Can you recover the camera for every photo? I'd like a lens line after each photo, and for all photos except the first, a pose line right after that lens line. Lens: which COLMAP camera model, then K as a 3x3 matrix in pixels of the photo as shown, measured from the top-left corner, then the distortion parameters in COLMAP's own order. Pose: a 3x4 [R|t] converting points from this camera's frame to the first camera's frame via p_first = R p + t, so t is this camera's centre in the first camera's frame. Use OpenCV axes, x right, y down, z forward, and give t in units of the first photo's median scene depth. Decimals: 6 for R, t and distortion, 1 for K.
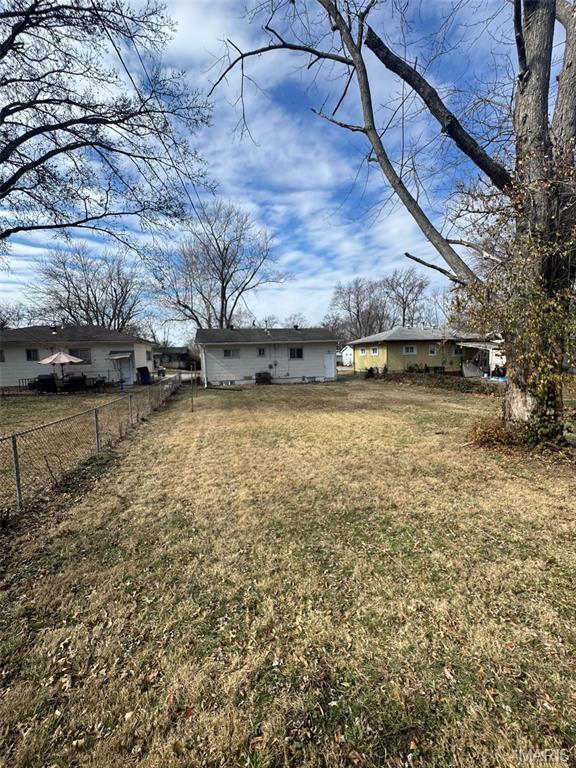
lens RADIAL K [[308.7, 0, 287.9], [0, 308.7, 382.6], [0, 0, 1]] dist [-0.000565, -0.000052]
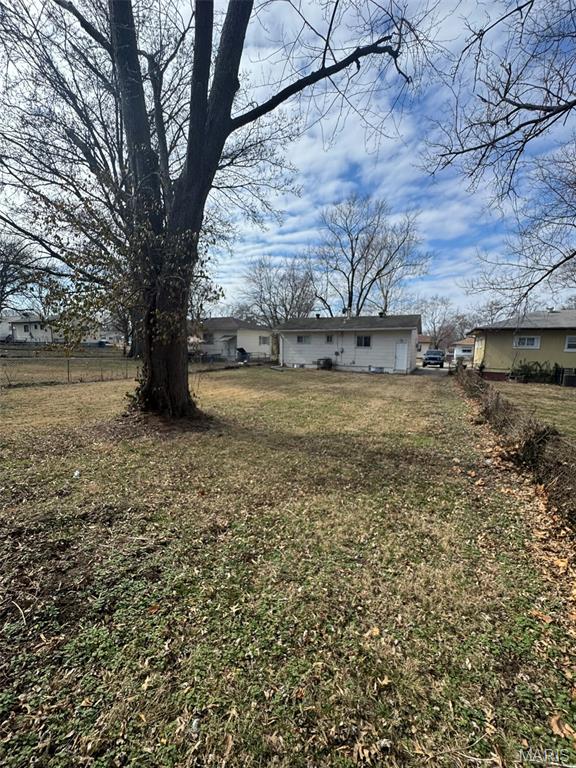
lens RADIAL K [[308.7, 0, 287.9], [0, 308.7, 385.3], [0, 0, 1]] dist [-0.000565, -0.000052]
pose [[0.780692, 0.120431, -0.613202, 0.459989], [-0.086014, 0.992624, 0.085441, -0.020678], [0.618968, -0.013958, 0.785292, 0.088435]]
